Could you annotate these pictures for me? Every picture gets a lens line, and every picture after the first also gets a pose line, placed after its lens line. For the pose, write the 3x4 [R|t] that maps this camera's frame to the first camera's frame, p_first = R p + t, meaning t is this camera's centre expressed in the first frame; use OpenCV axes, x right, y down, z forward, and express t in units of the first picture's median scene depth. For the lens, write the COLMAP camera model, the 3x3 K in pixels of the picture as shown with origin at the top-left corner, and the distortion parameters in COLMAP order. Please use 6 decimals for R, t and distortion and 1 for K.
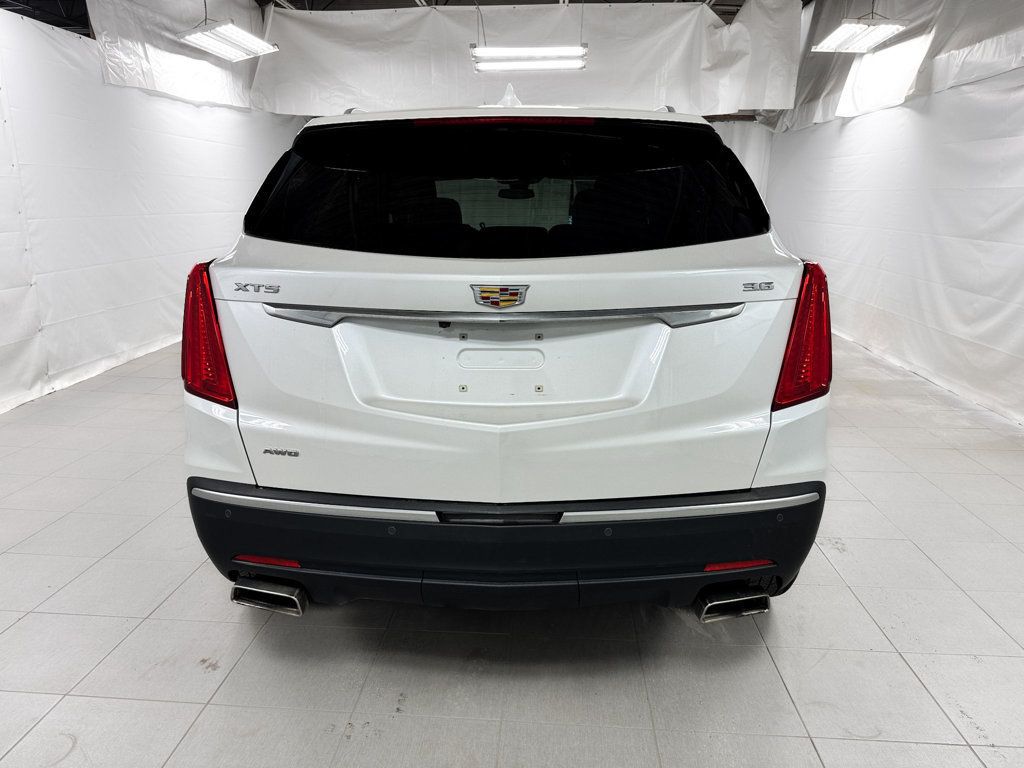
lens RADIAL K [[726.3, 0, 508.9], [0, 726.3, 383.6], [0, 0, 1]] dist [0.027150, -0.025688]
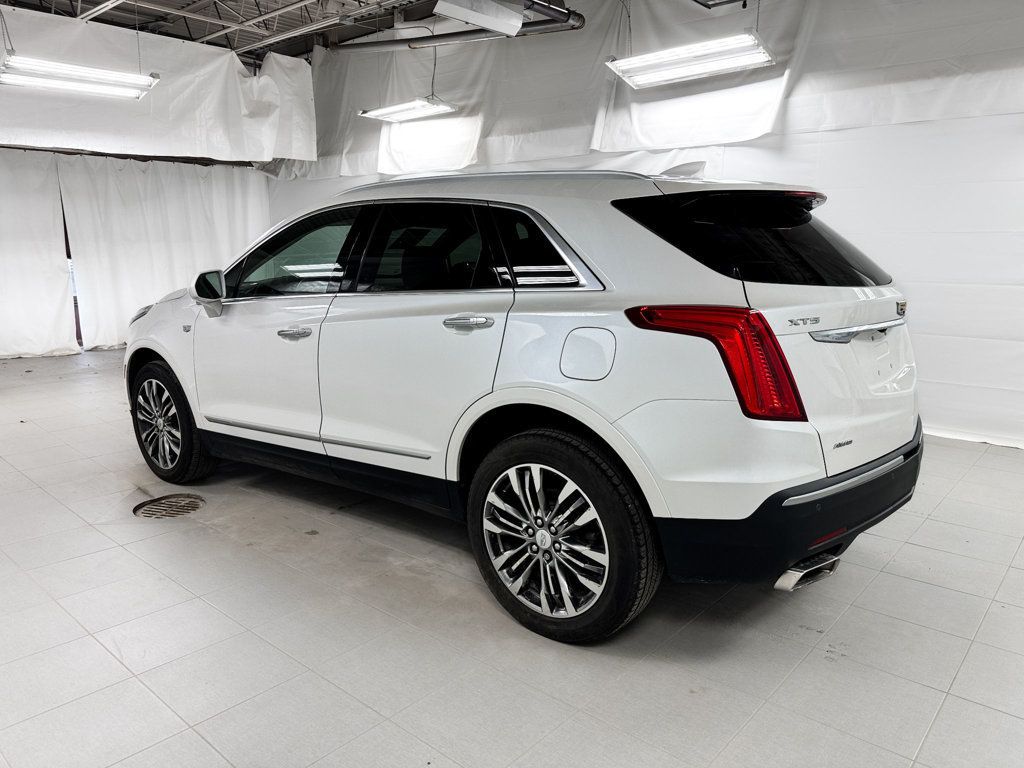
lens RADIAL K [[726.3, 0, 508.9], [0, 726.3, 383.6], [0, 0, 1]] dist [0.027150, -0.025688]
pose [[0.617518, -0.160924, 0.769919, -0.350937], [0.200850, 0.978657, 0.043461, -0.039209], [-0.760481, 0.127801, 0.636660, 0.129425]]
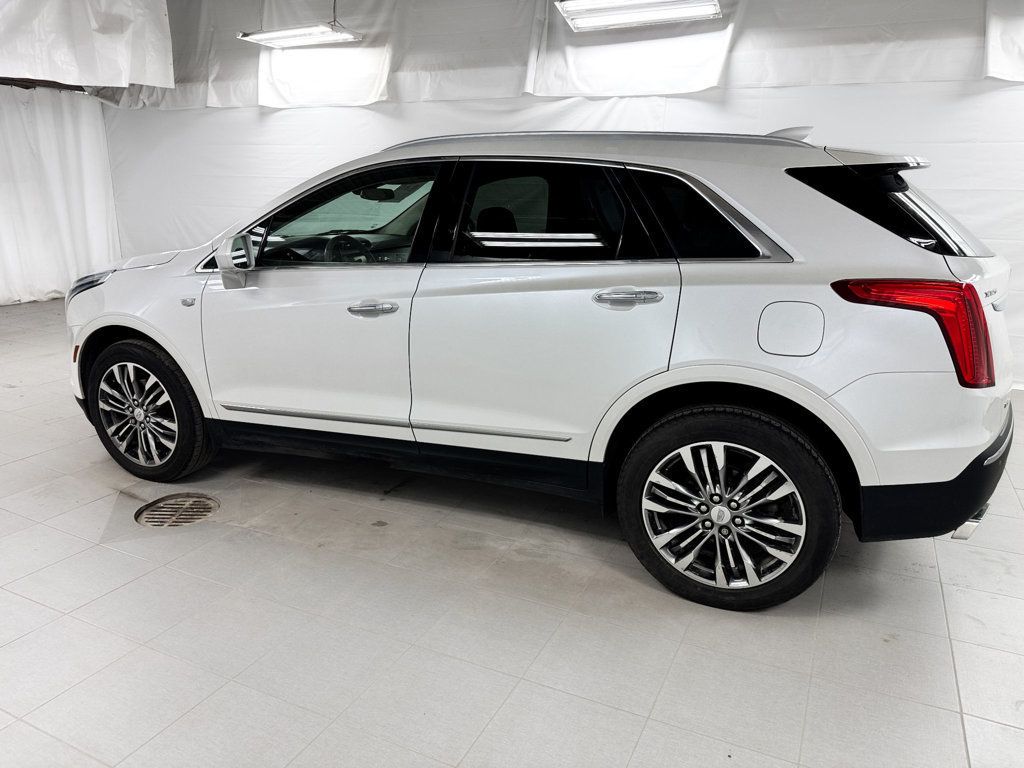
lens RADIAL K [[714.0, 0, 509.6], [0, 714.0, 390.1], [0, 0, 1]] dist [0.027539, -0.031432]
pose [[0.379781, -0.267449, 0.885572, -0.405312], [0.221202, 0.955780, 0.193789, -0.089047], [-0.898241, 0.122293, 0.422147, 0.274129]]
